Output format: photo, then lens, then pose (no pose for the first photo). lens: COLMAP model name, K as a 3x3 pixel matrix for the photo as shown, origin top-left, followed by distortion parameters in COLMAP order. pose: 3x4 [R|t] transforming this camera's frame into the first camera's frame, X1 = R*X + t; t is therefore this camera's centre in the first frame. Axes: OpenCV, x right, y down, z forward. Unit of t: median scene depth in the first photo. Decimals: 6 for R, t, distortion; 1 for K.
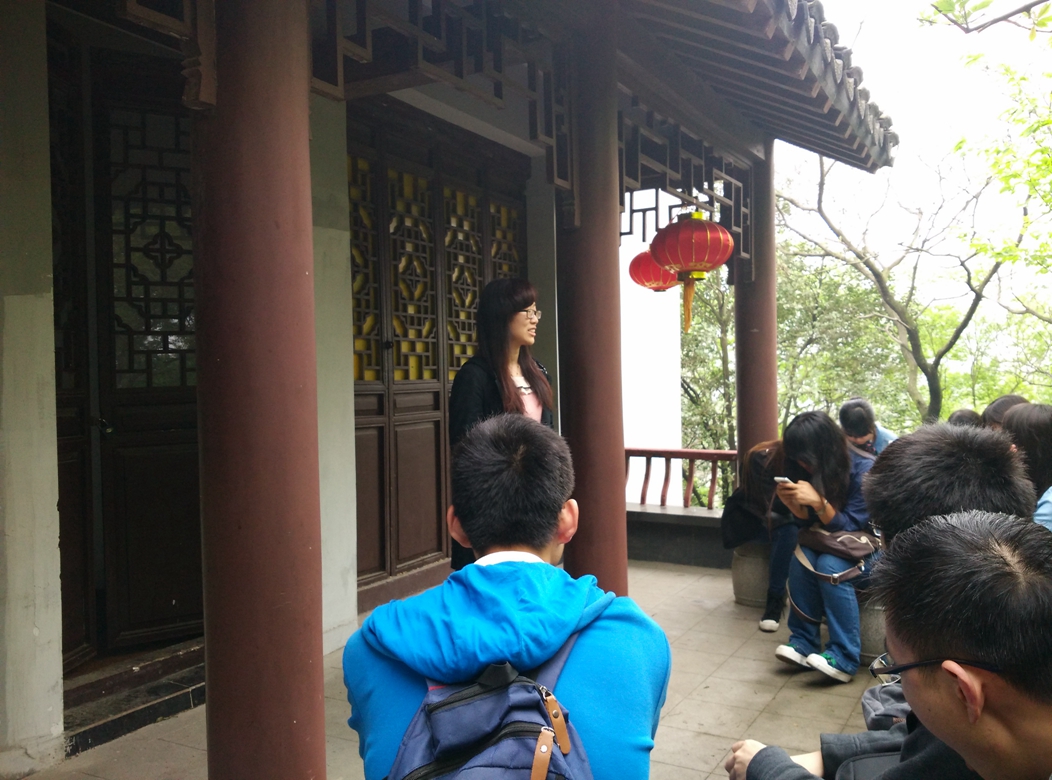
lens RADIAL K [[901.1, 0, 539.4], [0, 901.1, 390.4], [0, 0, 1]] dist [-0.000141, -0.030929]
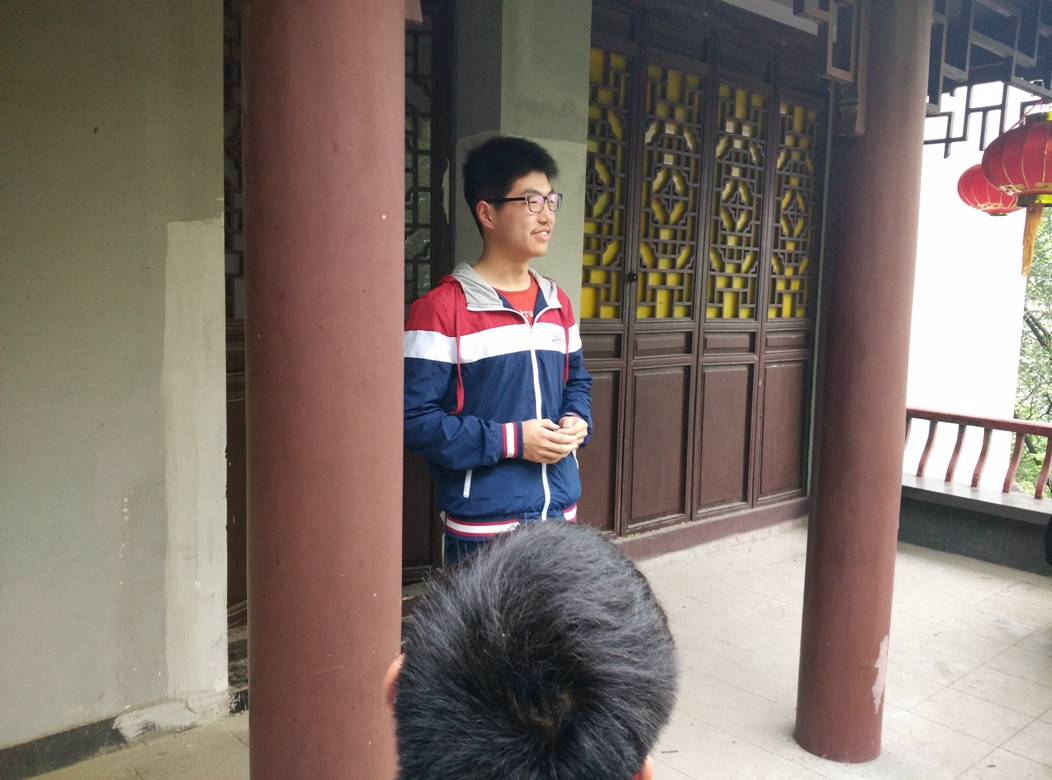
lens RADIAL K [[915.8, 0, 521.9], [0, 915.8, 397.0], [0, 0, 1]] dist [0.013427, -0.018495]
pose [[0.937240, 0.089210, -0.337079, 0.041794], [-0.051910, 0.991643, 0.118108, -0.037714], [0.344798, -0.093198, 0.934039, 0.148744]]
